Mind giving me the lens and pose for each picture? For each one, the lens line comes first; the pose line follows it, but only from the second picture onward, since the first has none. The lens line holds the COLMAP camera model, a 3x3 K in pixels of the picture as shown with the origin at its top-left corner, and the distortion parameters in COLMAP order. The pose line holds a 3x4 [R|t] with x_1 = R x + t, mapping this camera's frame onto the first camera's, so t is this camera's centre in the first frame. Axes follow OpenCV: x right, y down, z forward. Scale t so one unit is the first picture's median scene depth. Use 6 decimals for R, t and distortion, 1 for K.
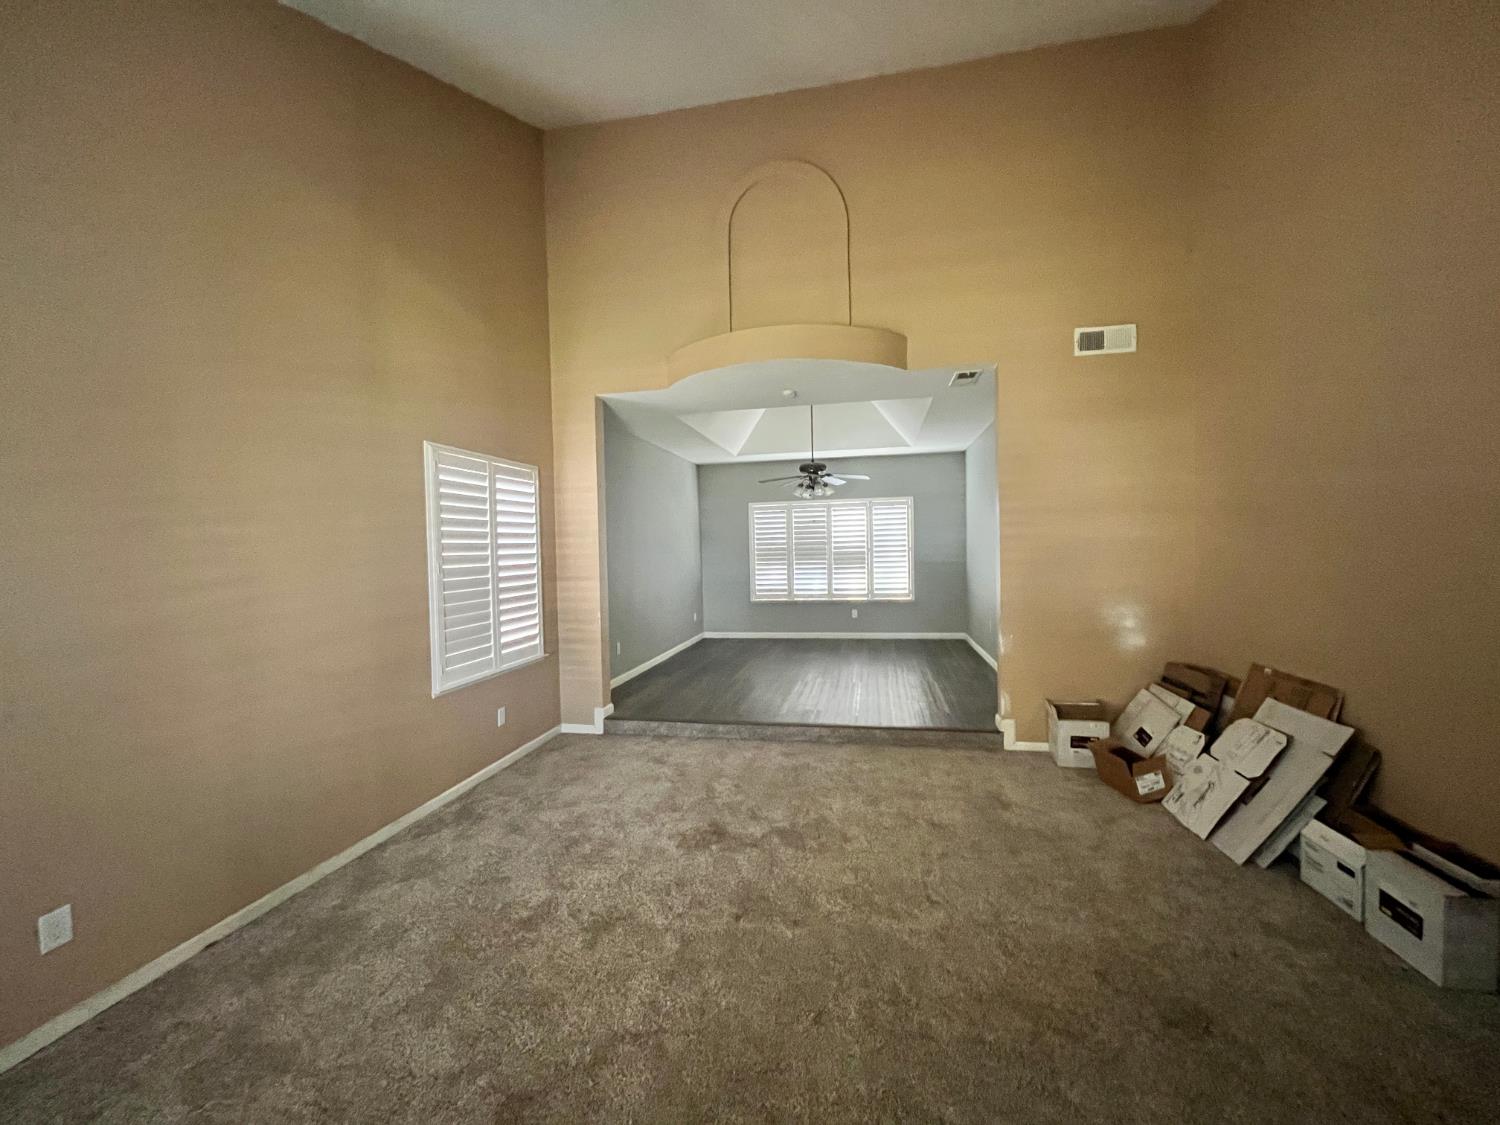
lens RADIAL K [[604.4, 0, 751.9], [0, 604.4, 562.8], [0, 0, 1]] dist [-0.001789, 0.000182]
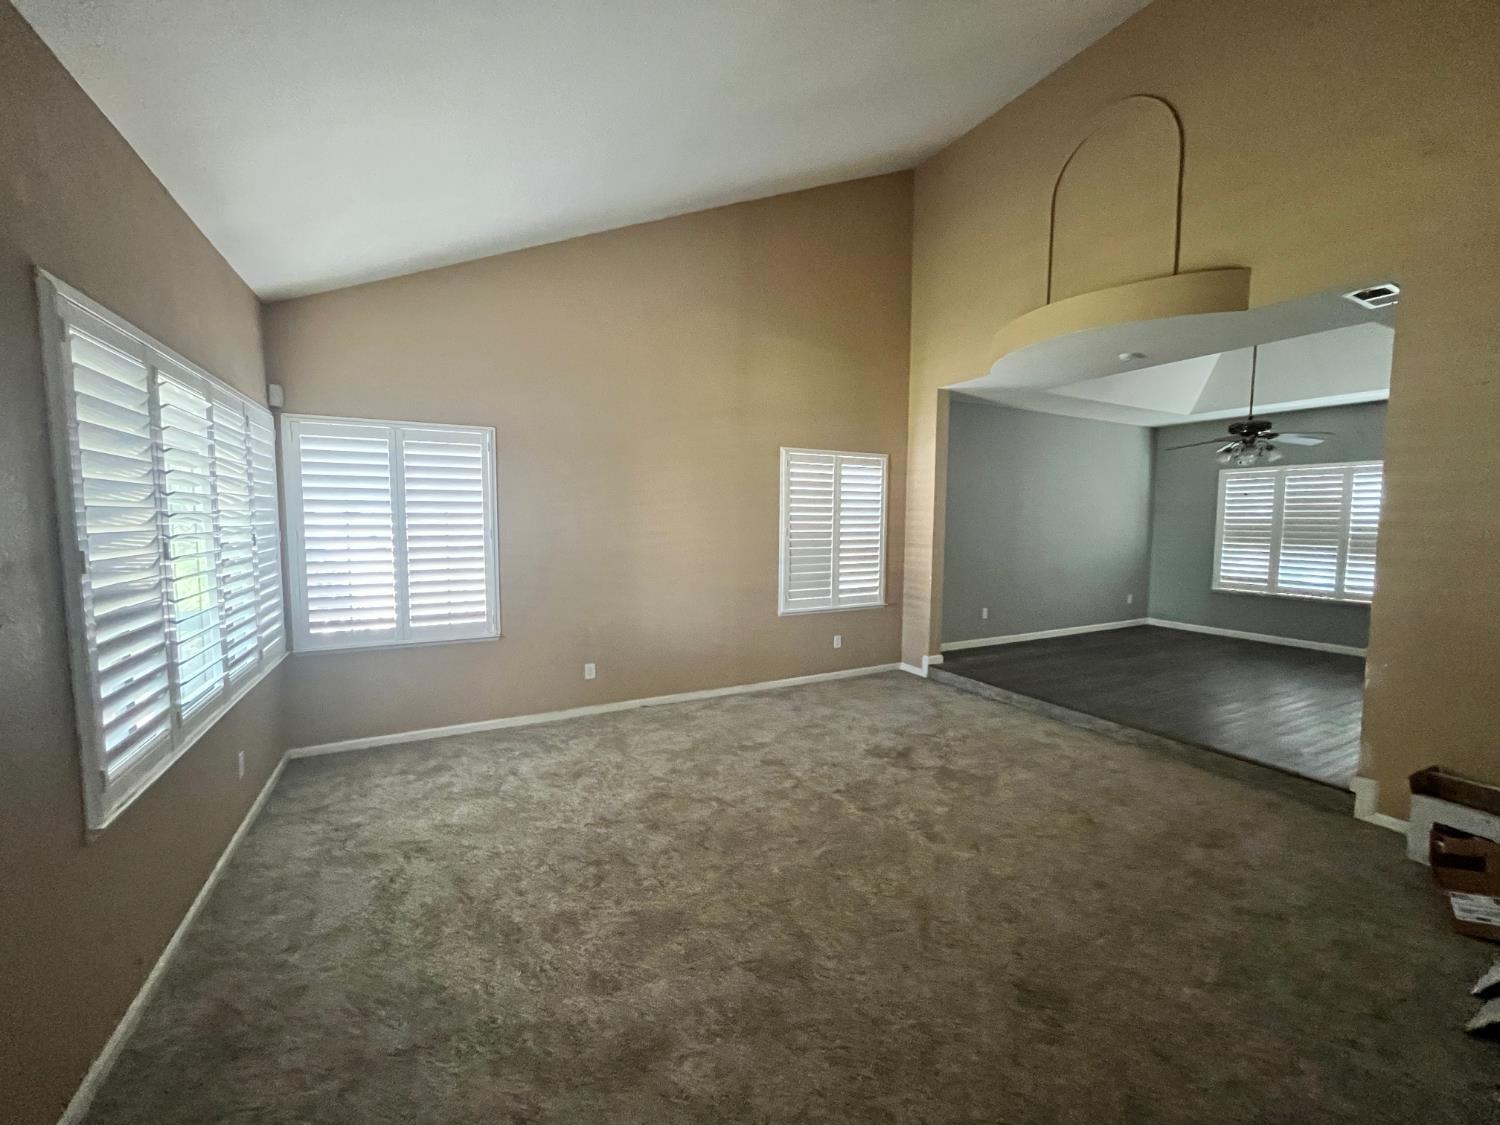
lens RADIAL K [[604.4, 0, 751.9], [0, 604.4, 562.8], [0, 0, 1]] dist [-0.001789, 0.000182]
pose [[0.632348, 0.086229, -0.769870, 0.487747], [-0.041260, 0.996124, 0.077680, -0.022506], [0.773585, -0.017356, 0.633455, -0.017240]]
